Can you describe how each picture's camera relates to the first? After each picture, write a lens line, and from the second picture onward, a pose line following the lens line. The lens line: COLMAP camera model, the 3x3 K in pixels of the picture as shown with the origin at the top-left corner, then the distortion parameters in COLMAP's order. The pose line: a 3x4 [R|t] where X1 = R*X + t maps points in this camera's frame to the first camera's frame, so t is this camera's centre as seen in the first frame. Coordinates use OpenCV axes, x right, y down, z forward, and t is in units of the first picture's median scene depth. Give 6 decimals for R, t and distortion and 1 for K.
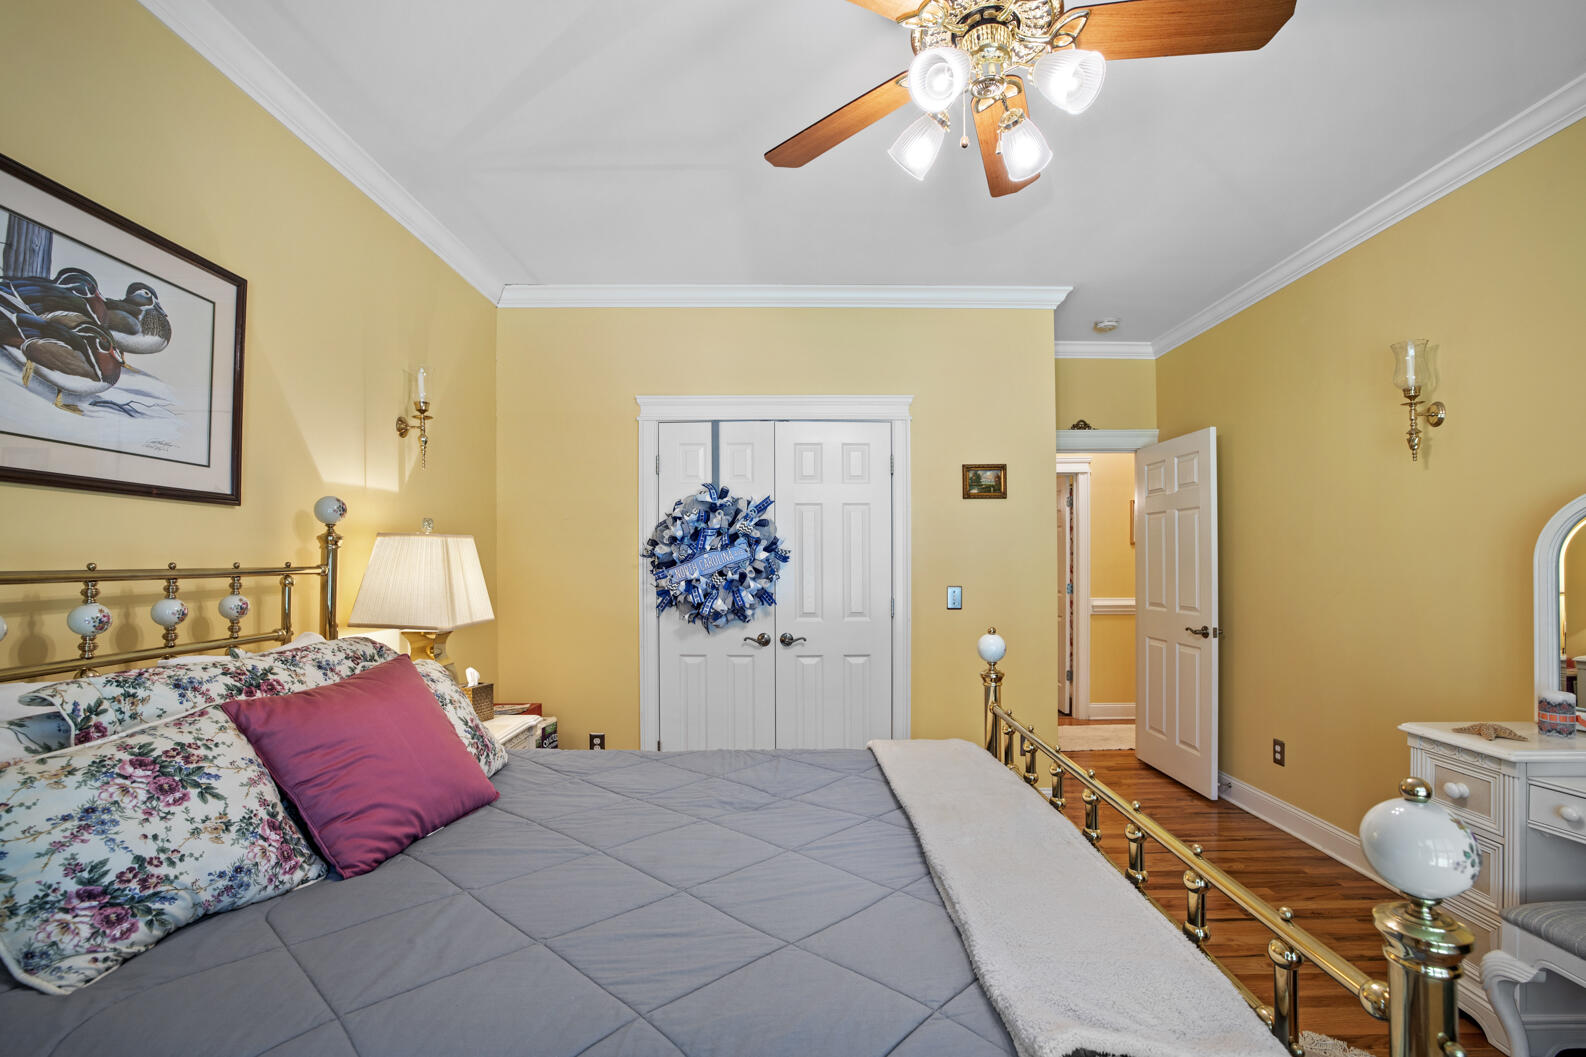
lens RADIAL K [[683.9, 0, 796.1], [0, 683.9, 554.1], [0, 0, 1]] dist [0.001761, 0.000285]
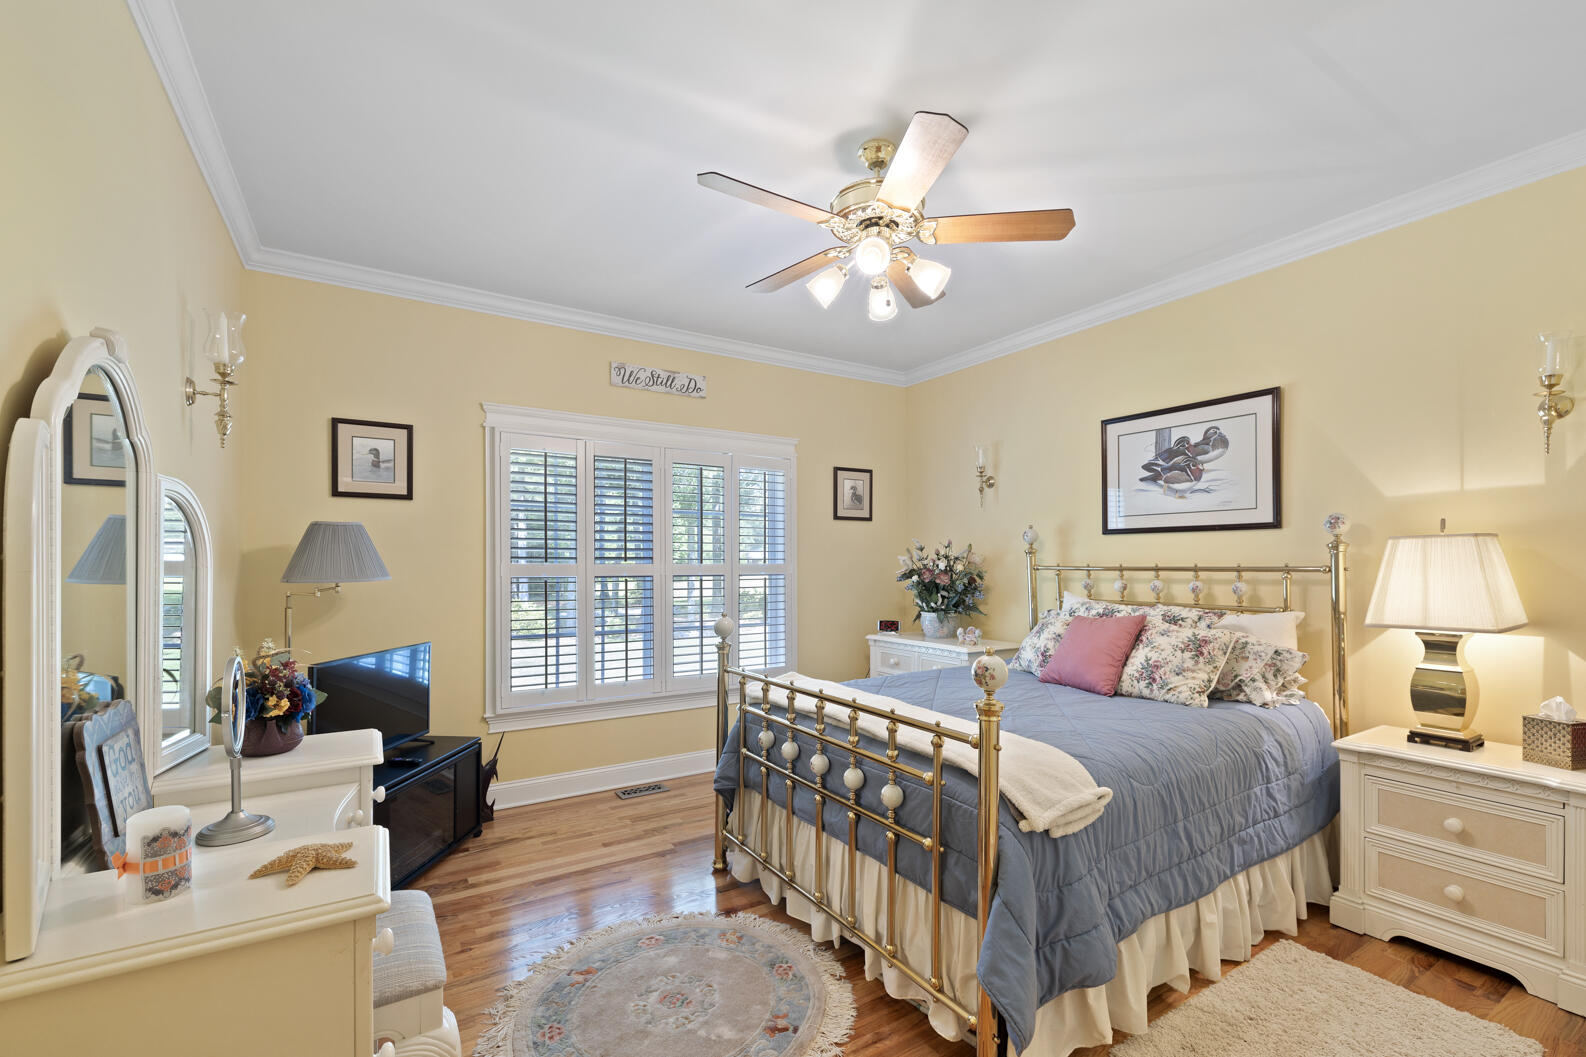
lens RADIAL K [[683.9, 0, 796.1], [0, 683.9, 554.1], [0, 0, 1]] dist [0.001761, 0.000285]
pose [[-0.854415, -0.002047, -0.519587, 1.204016], [0.007702, 0.999832, -0.016604, 0.008938], [0.519534, -0.018189, -0.854256, 2.168771]]
